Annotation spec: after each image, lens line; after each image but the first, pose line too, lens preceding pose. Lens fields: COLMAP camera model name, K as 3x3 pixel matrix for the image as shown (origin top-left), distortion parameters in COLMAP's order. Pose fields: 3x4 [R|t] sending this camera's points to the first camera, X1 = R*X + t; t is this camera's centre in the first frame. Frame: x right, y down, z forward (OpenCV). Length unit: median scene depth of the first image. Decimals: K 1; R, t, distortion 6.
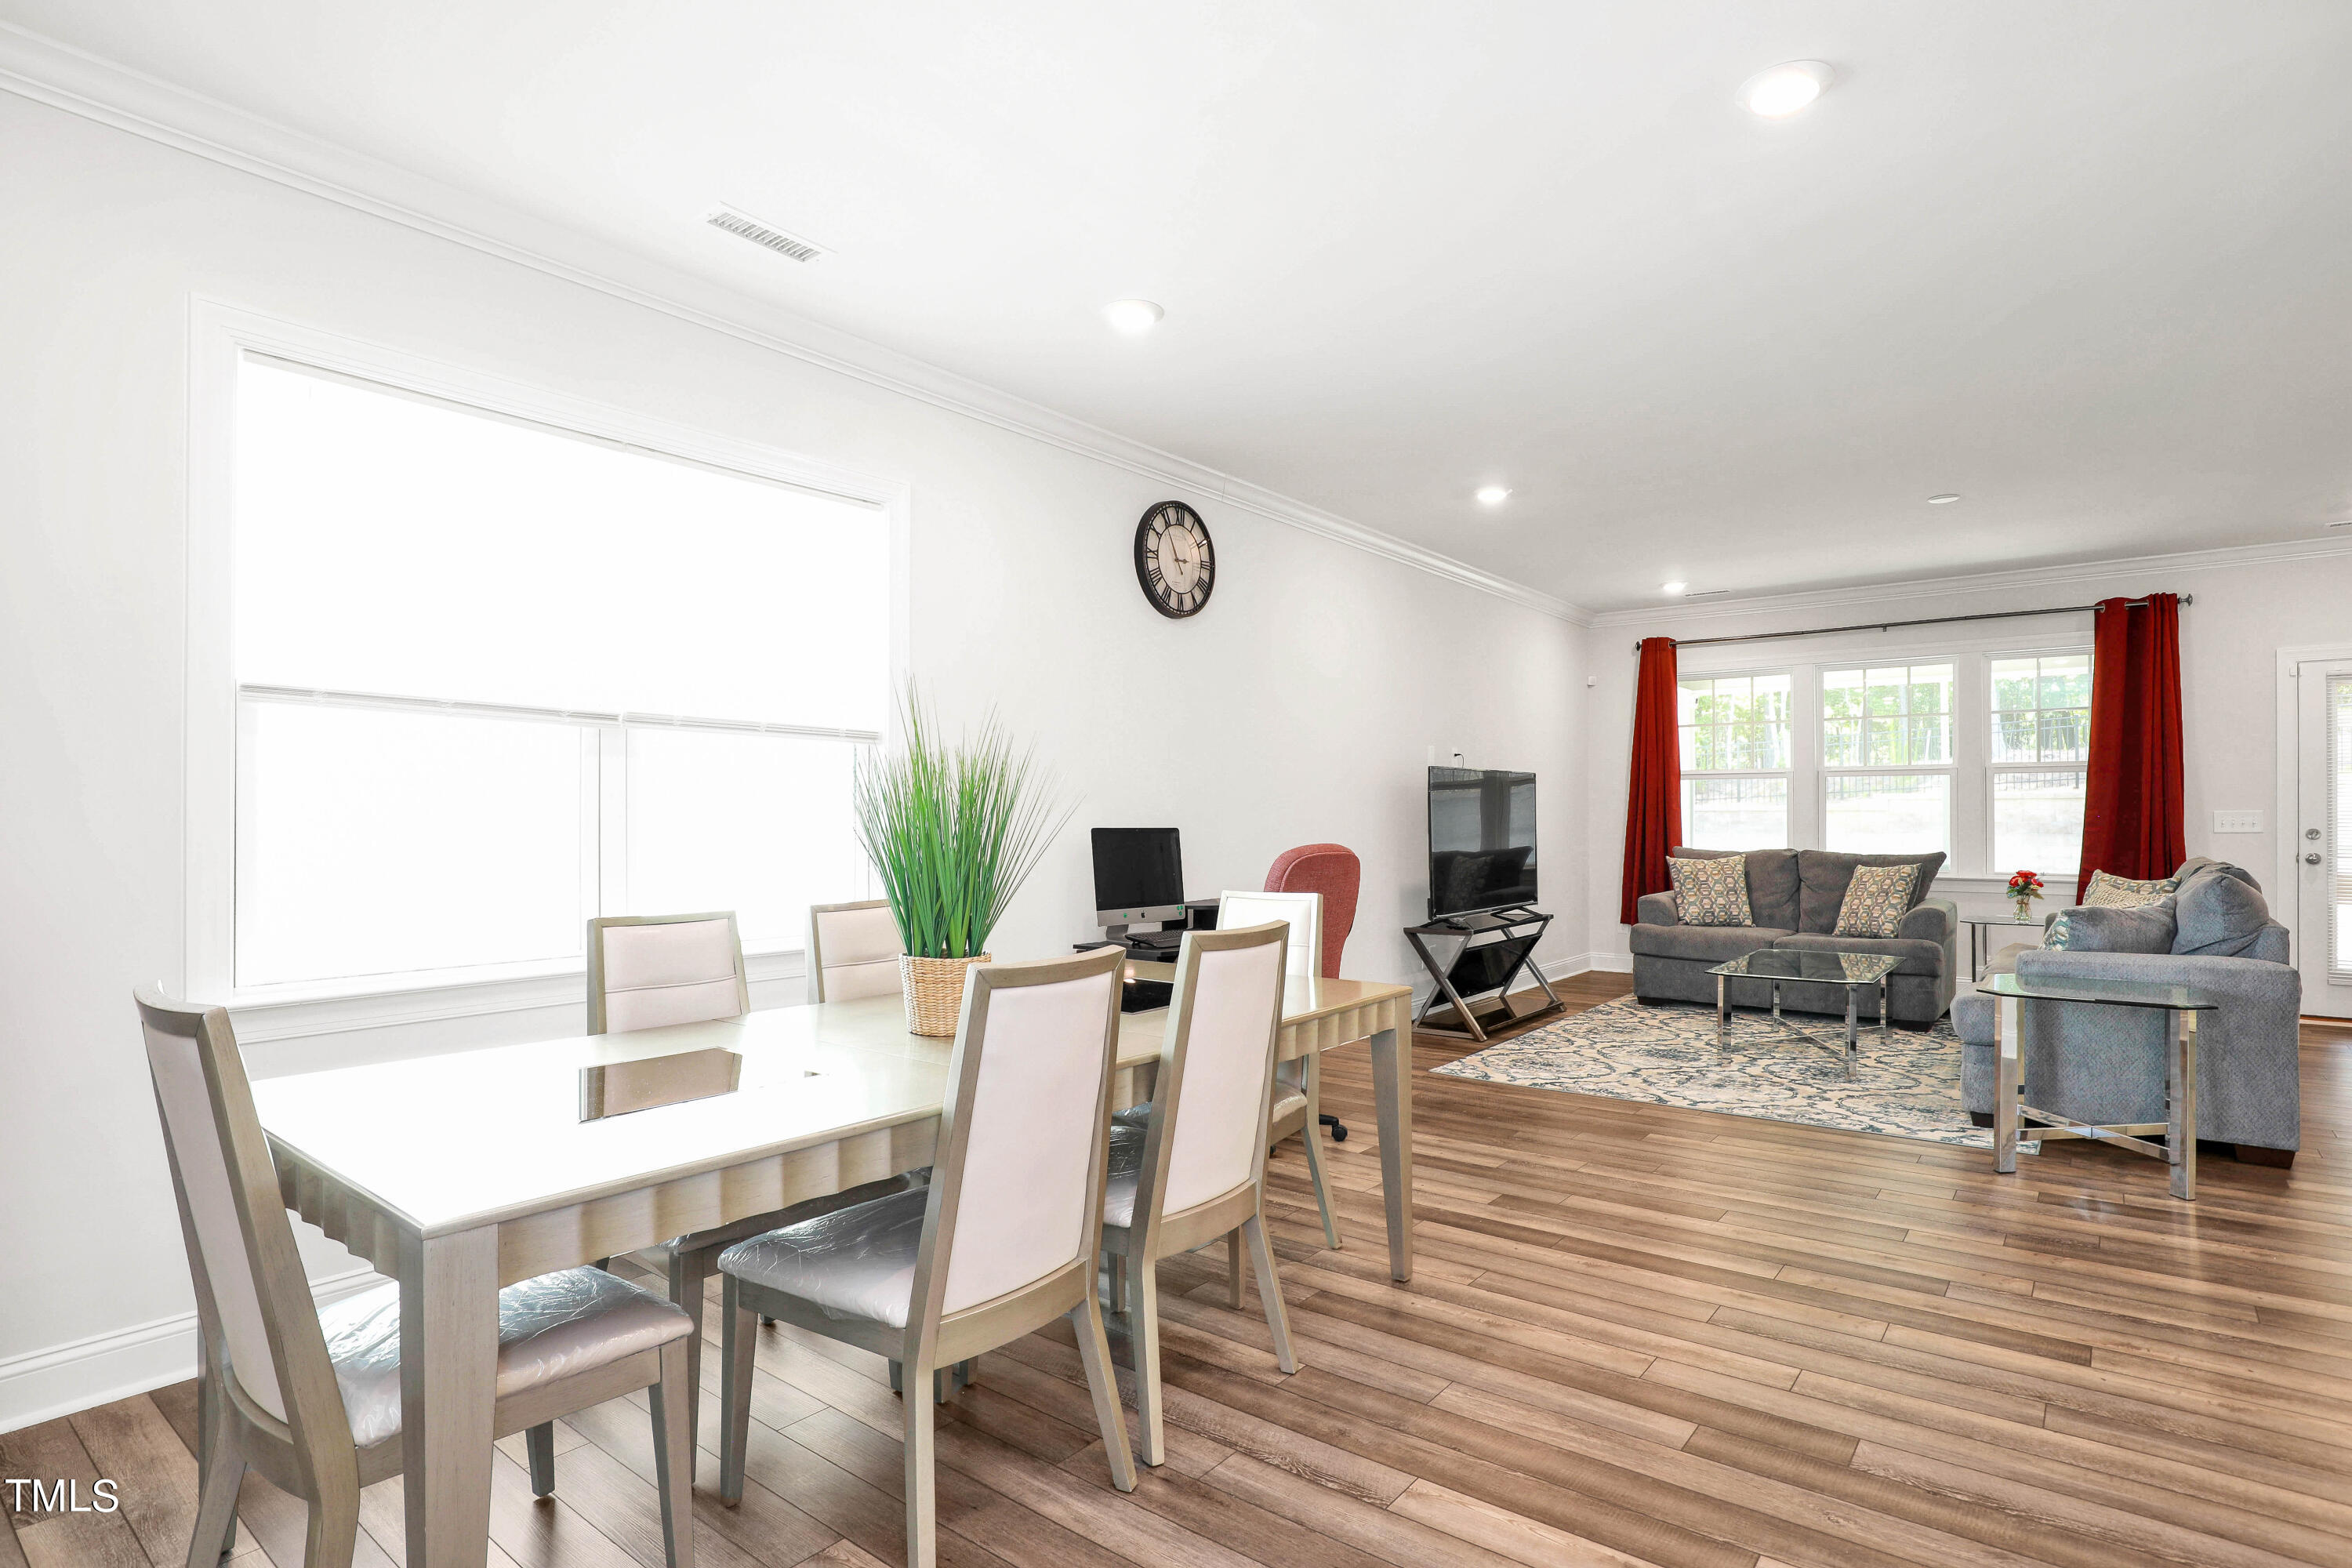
lens RADIAL K [[1194.4, 0, 1176.0], [0, 1194.4, 807.7], [0, 0, 1]] dist [-0.030183, 0.006141]
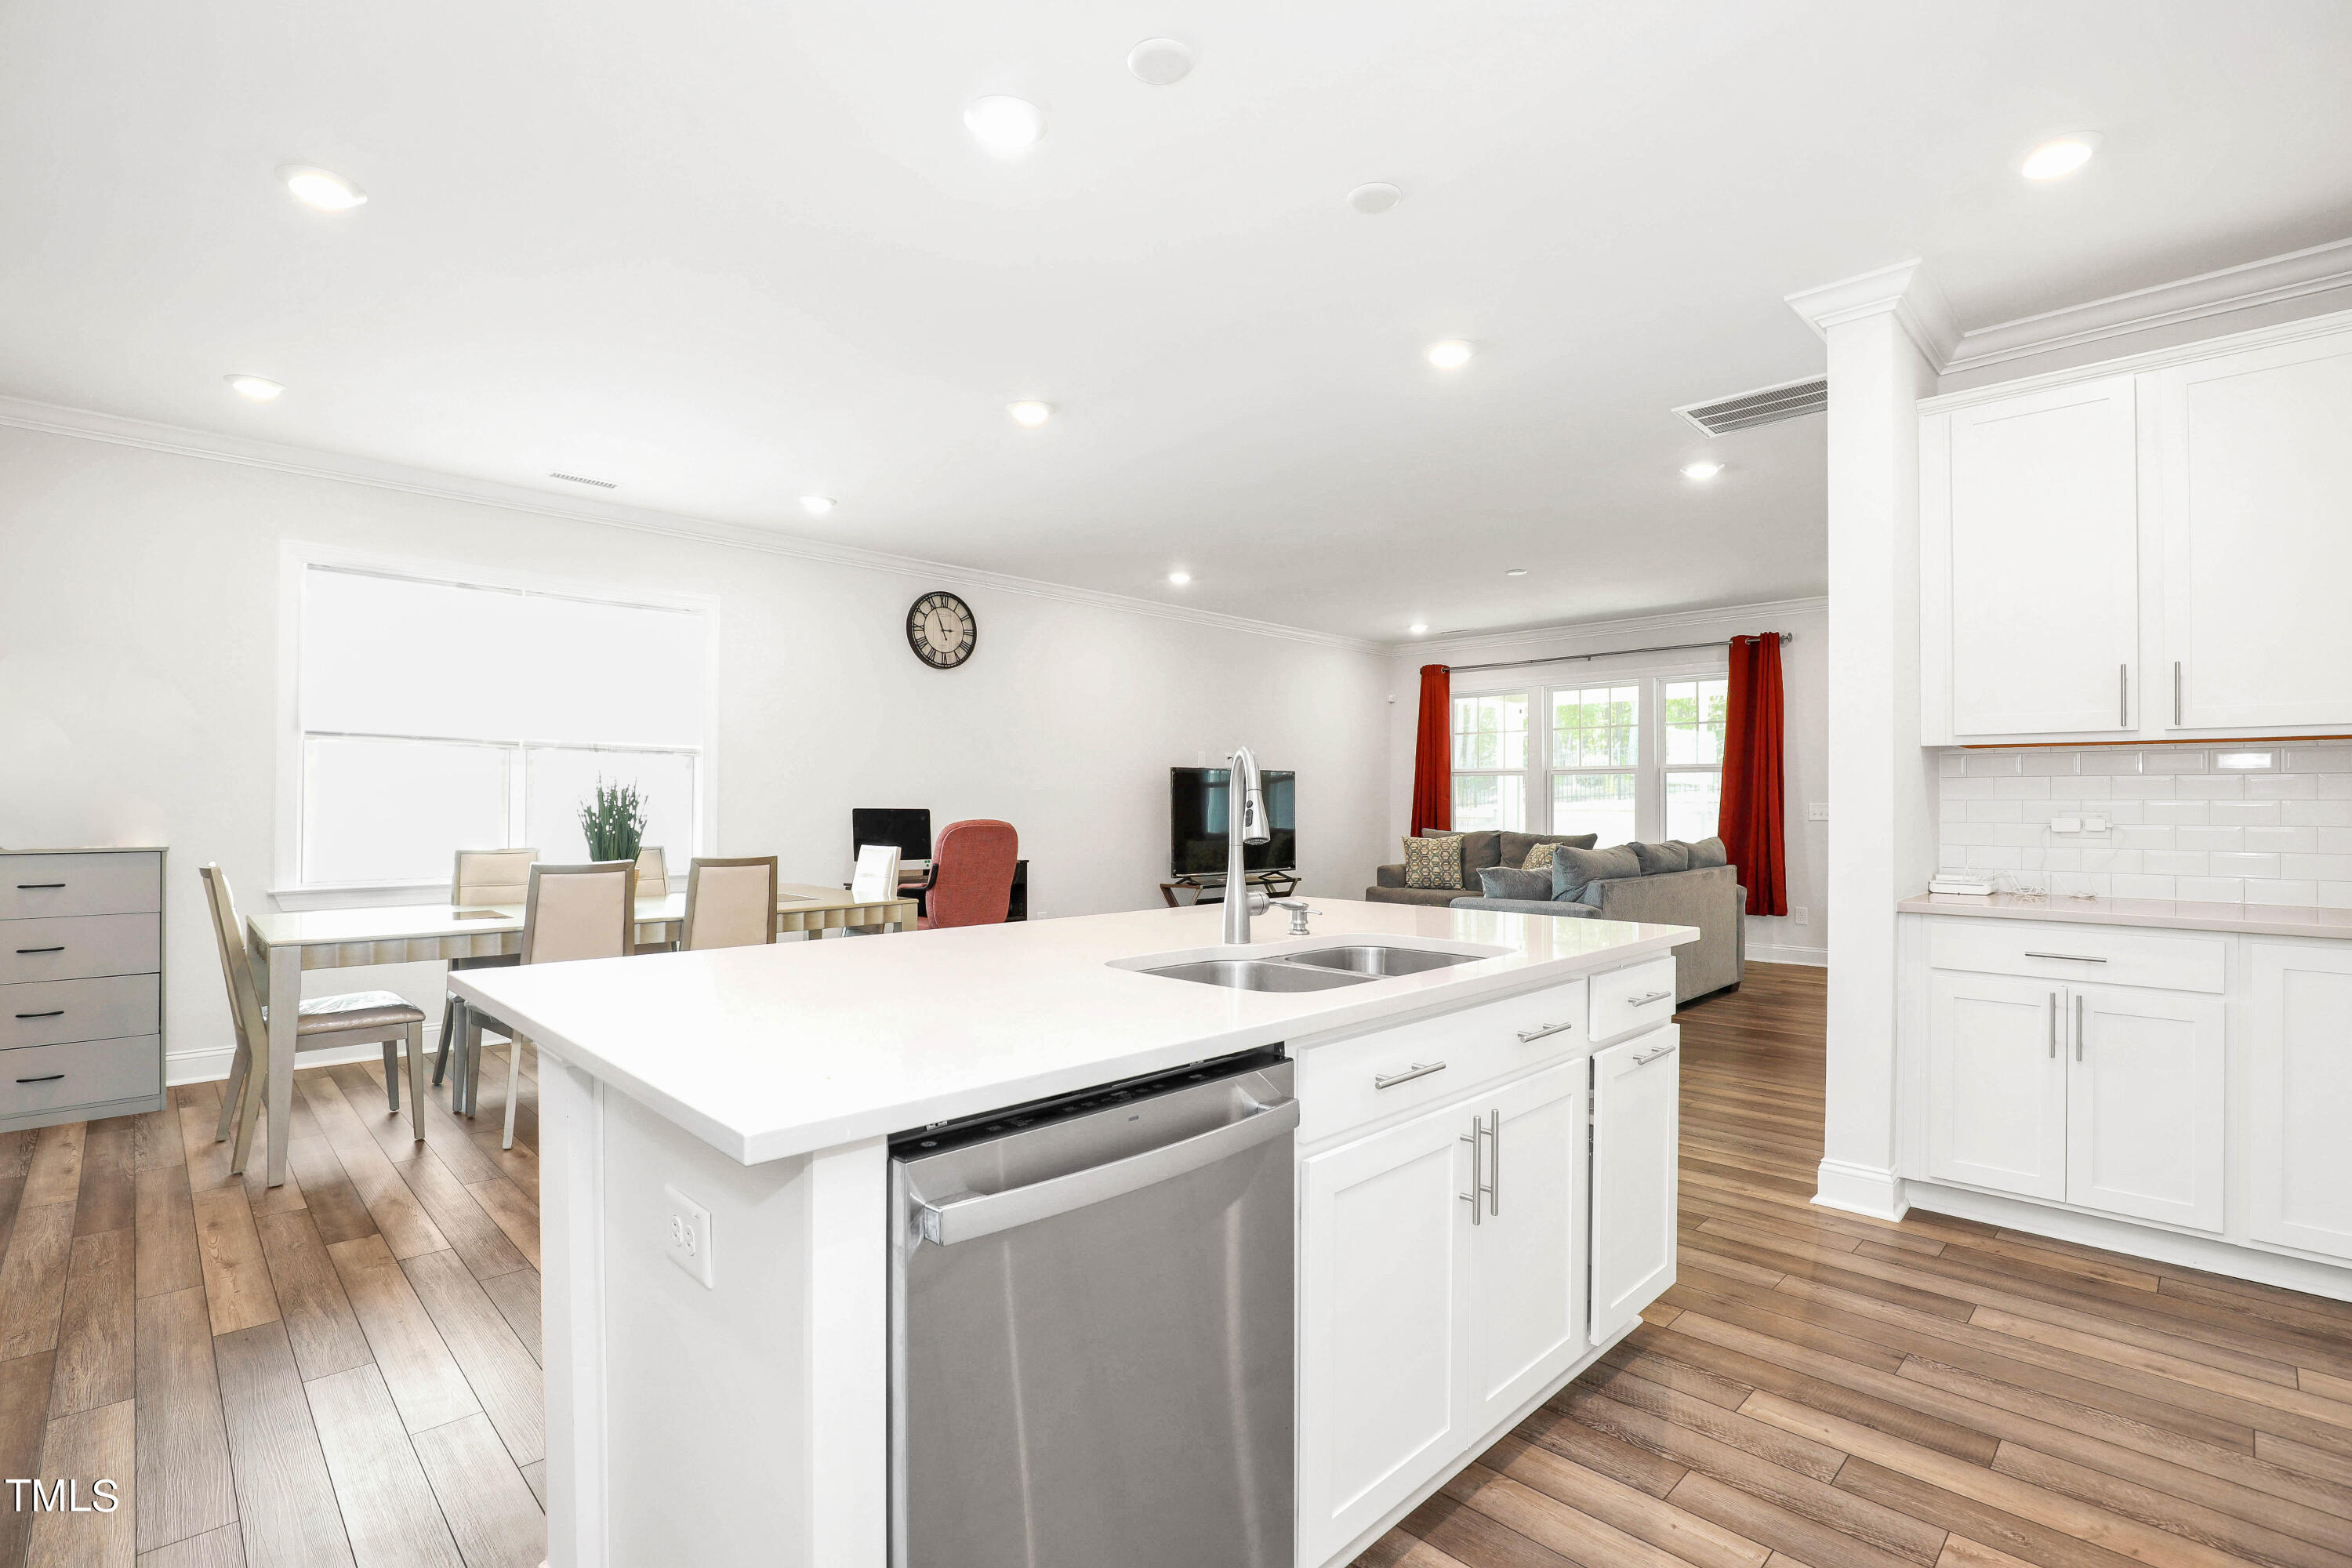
lens RADIAL K [[1090.0, 0, 1177.3], [0, 1090.0, 787.5], [0, 0, 1]] dist [-0.031881, 0.003132]
pose [[0.993355, 0.005272, -0.114970, 0.366940], [-0.006027, 0.999962, -0.006221, -0.003114], [0.114933, 0.006873, 0.993349, -0.260761]]
